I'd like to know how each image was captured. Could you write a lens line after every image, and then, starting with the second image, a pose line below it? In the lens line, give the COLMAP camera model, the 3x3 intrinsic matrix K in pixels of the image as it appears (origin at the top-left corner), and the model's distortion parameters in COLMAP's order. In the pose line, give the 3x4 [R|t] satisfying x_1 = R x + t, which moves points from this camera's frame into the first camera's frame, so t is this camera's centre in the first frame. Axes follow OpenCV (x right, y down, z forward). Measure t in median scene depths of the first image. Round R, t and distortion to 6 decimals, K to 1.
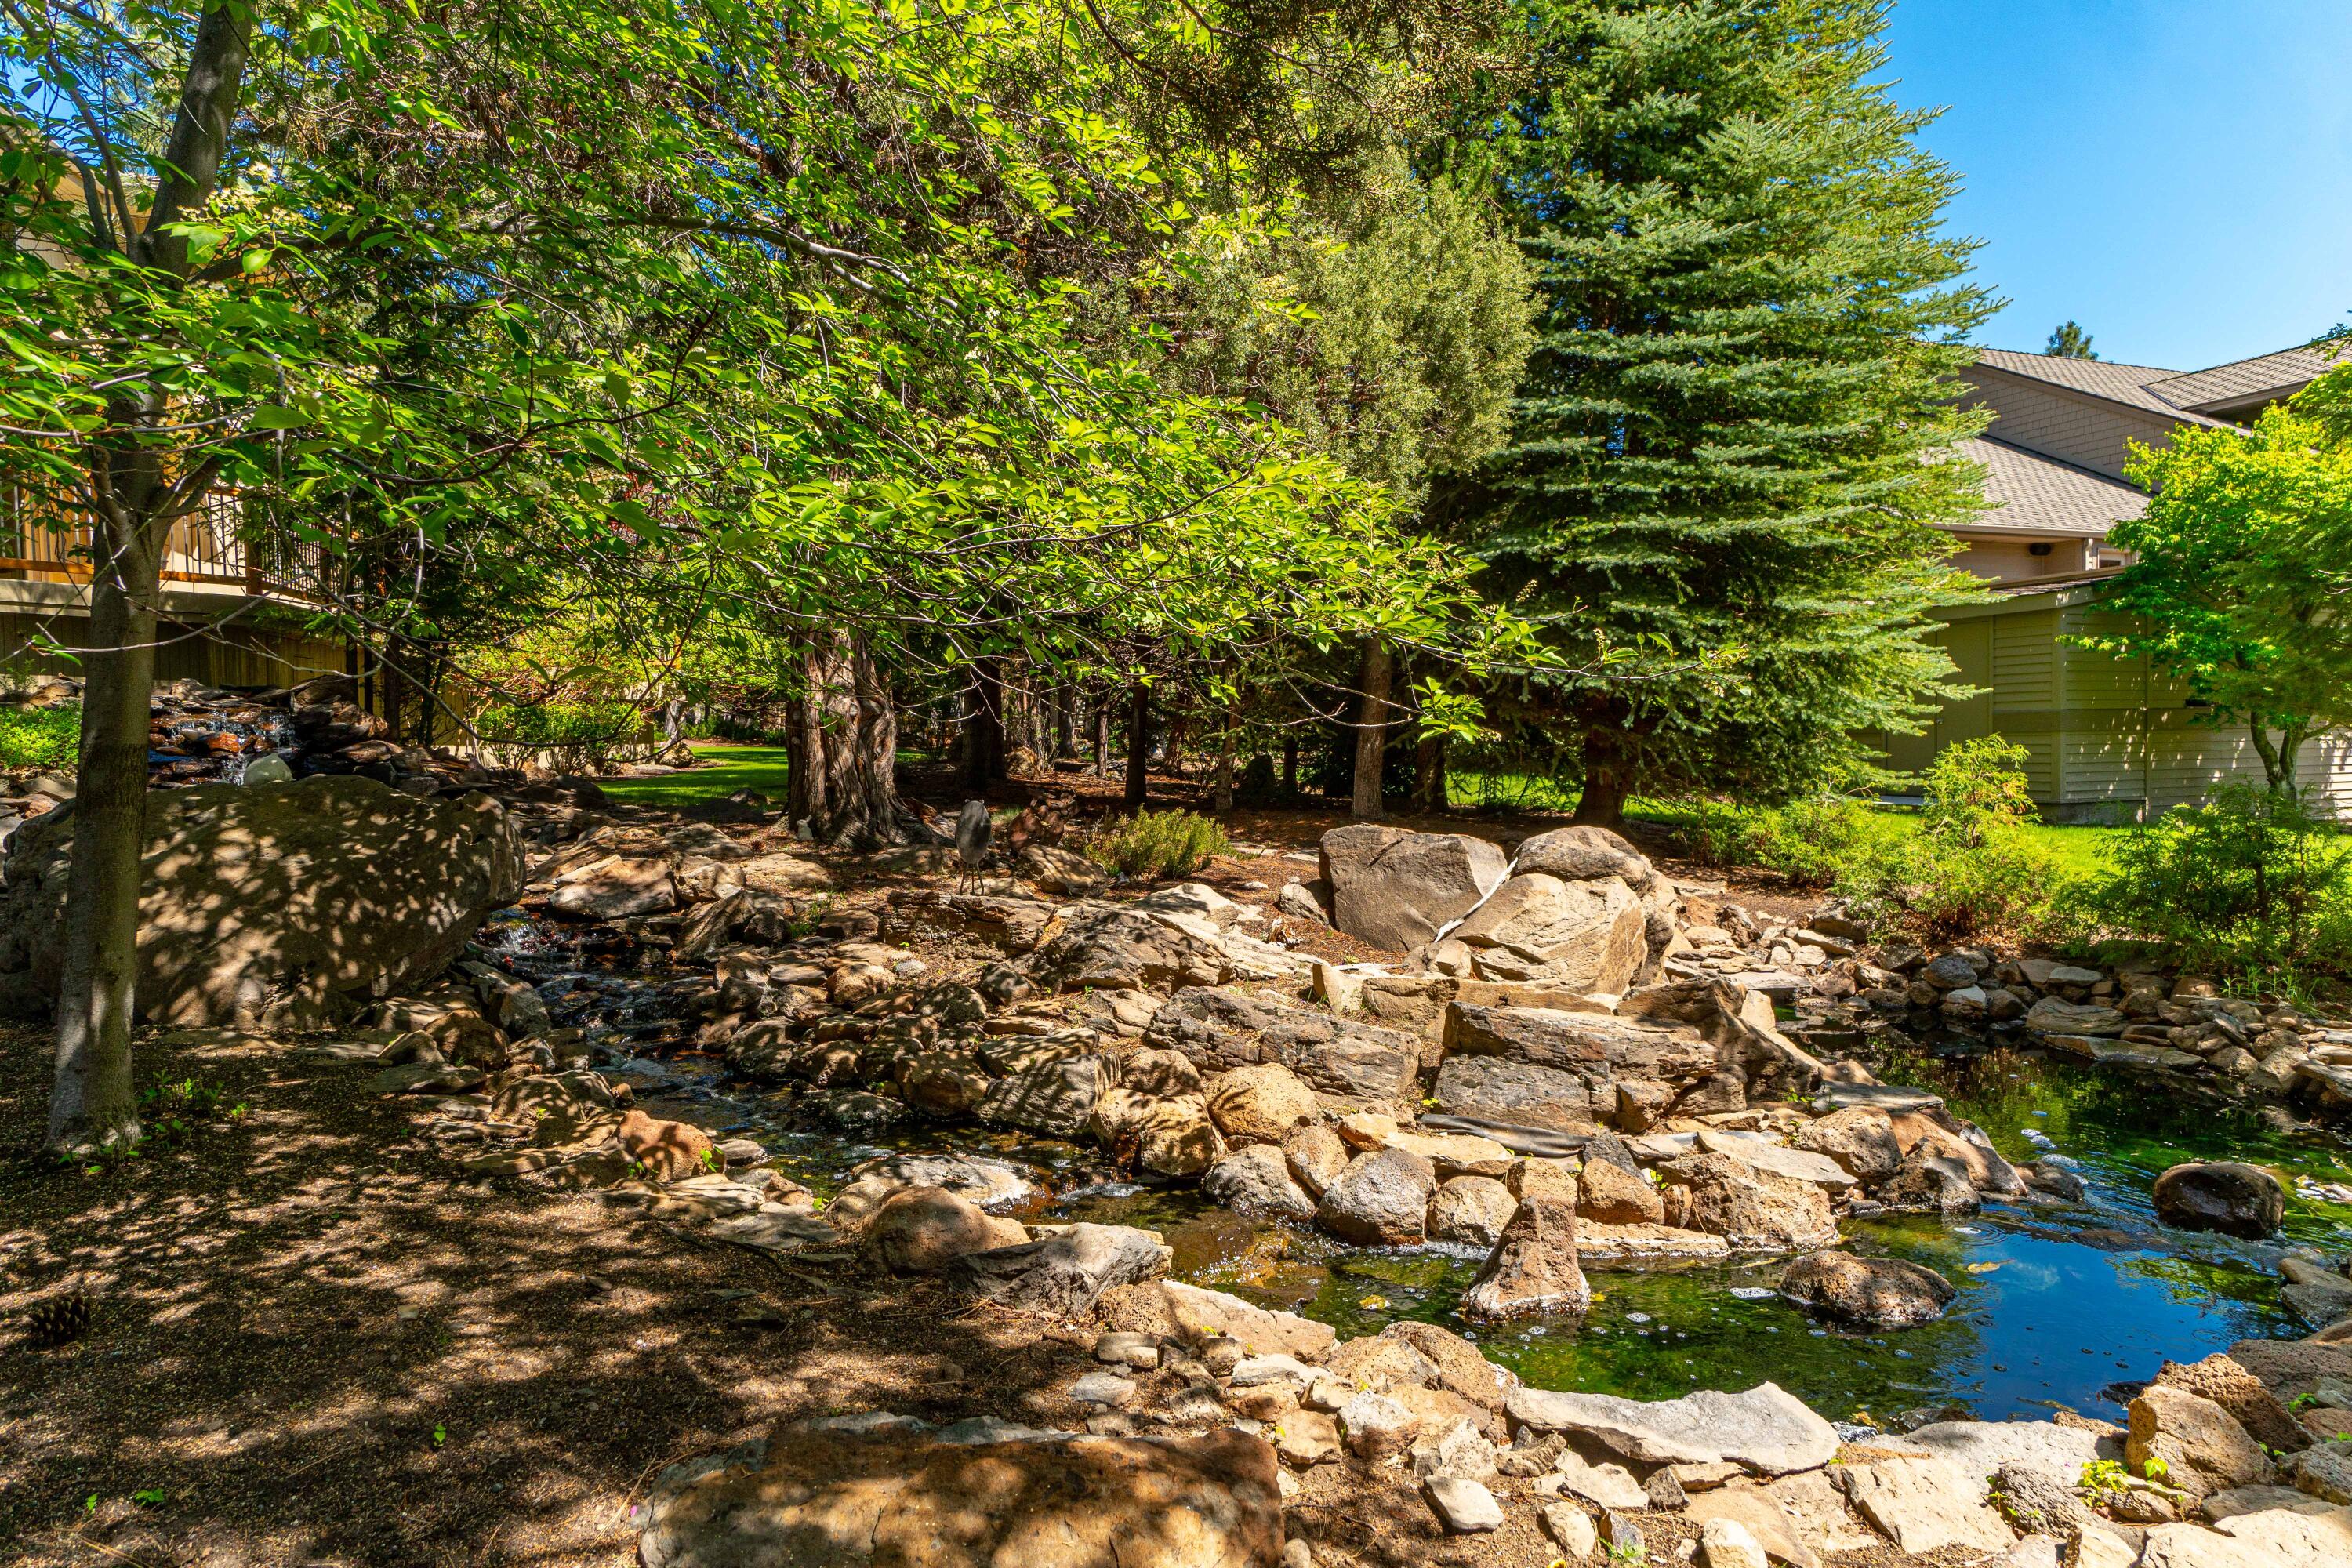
lens RADIAL K [[1405.6, 0, 1176.0], [0, 1405.6, 784.0], [0, 0, 1]] dist [-0.003524, 0.000909]
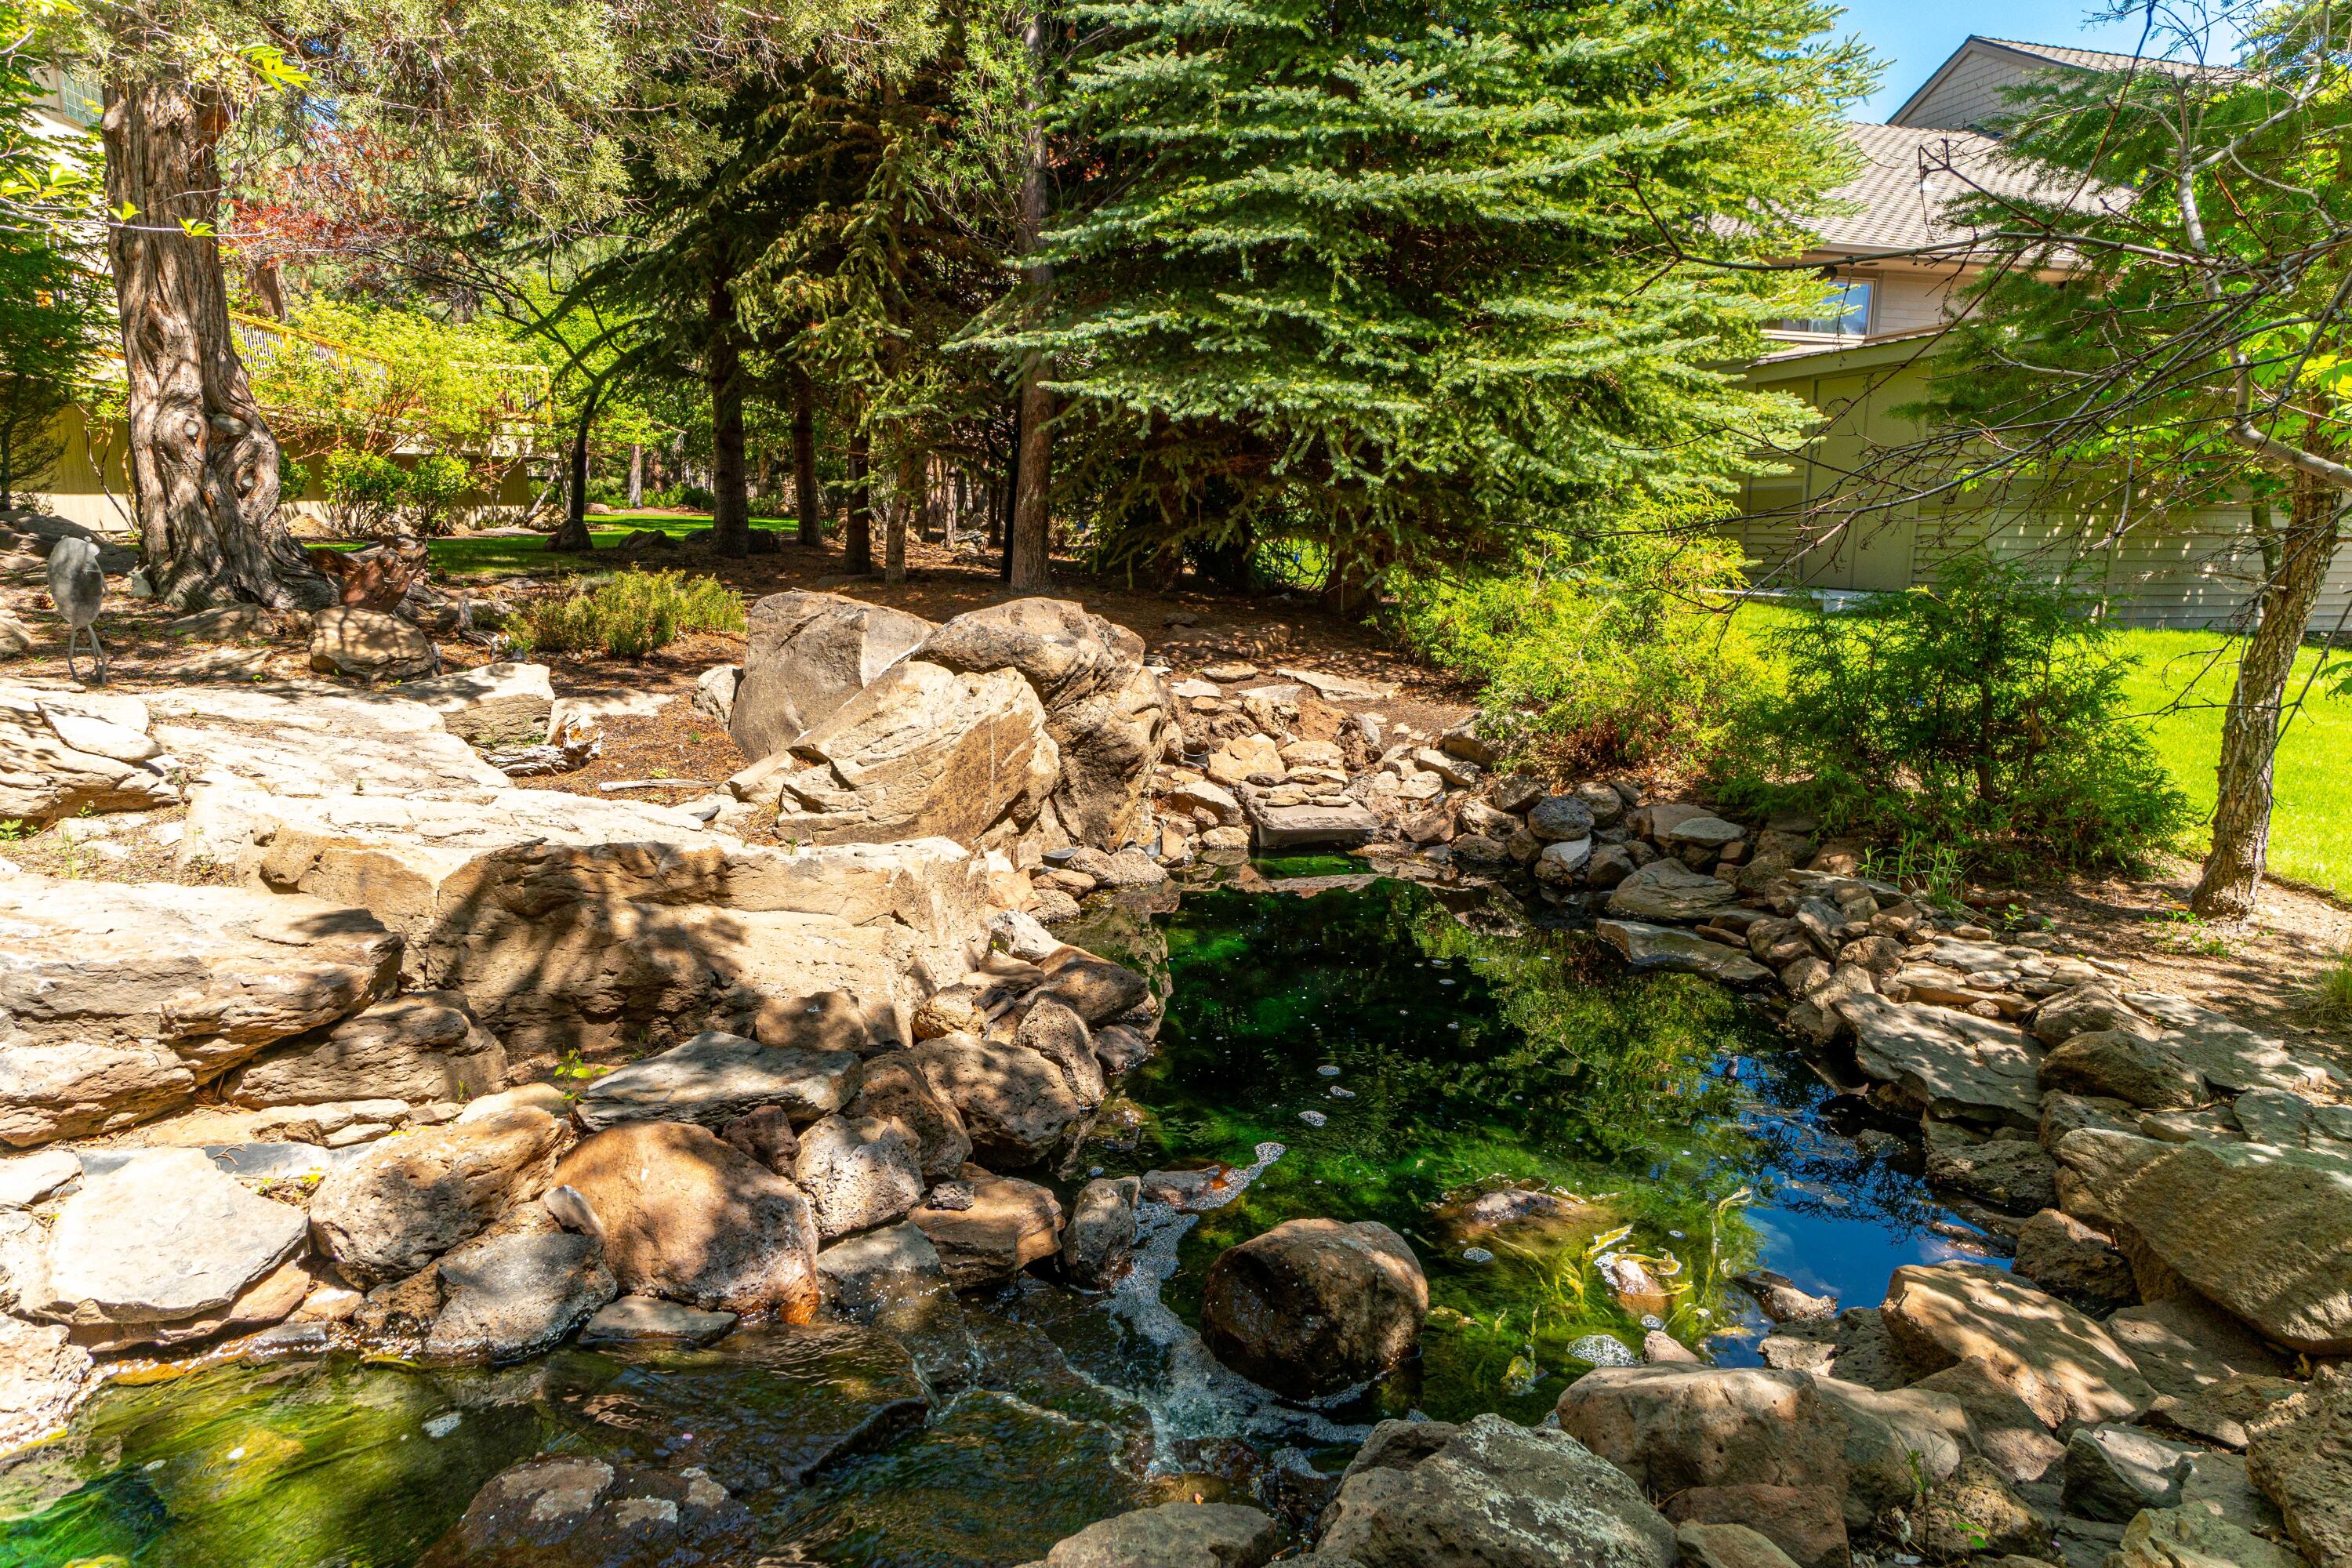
lens RADIAL K [[1405.6, 0, 1176.0], [0, 1405.6, 784.0], [0, 0, 1]] dist [-0.003524, 0.000909]
pose [[0.996456, 0.033607, -0.077117, 0.374056], [-0.021732, 0.988455, 0.149945, 0.013447], [0.081265, -0.147738, 0.985682, 0.258788]]
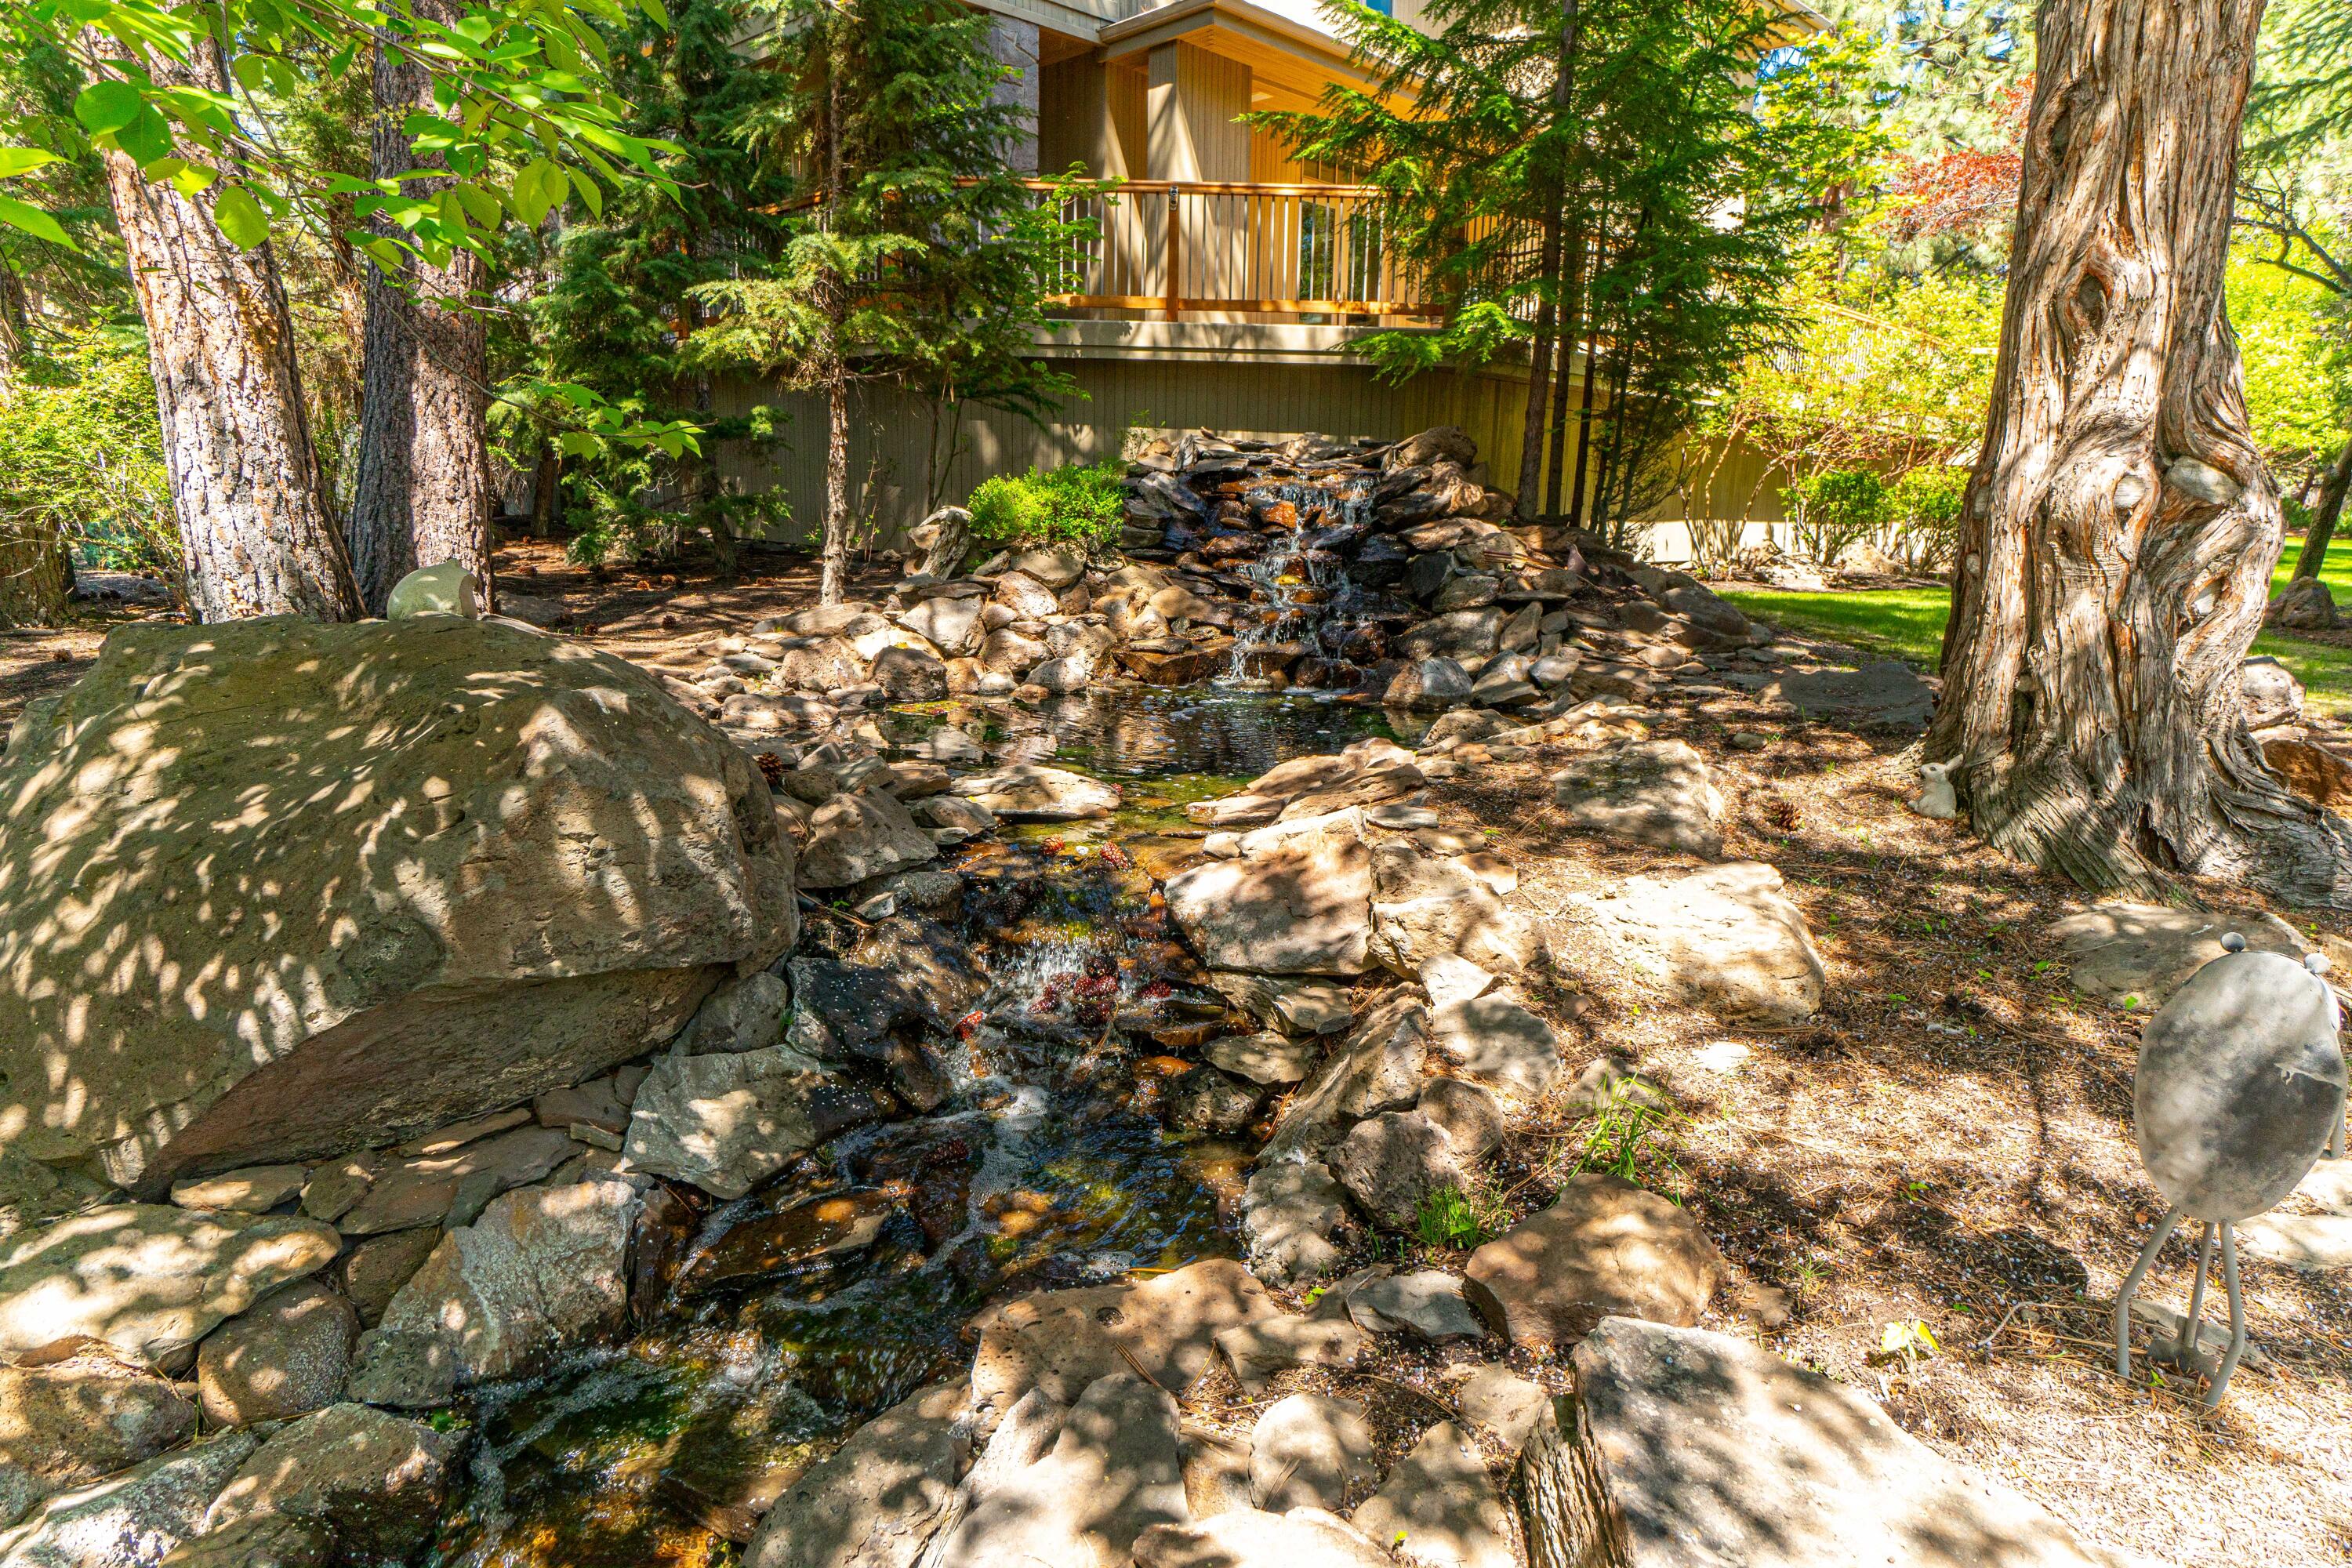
lens RADIAL K [[1366.4, 0, 1176.0], [0, 1366.4, 784.0], [0, 0, 1]] dist [-0.006689, -0.000689]
pose [[0.527230, 0.199480, -0.825976, -0.054259], [-0.056144, 0.978107, 0.200384, -0.035059], [0.847866, -0.059275, 0.526888, 0.602712]]
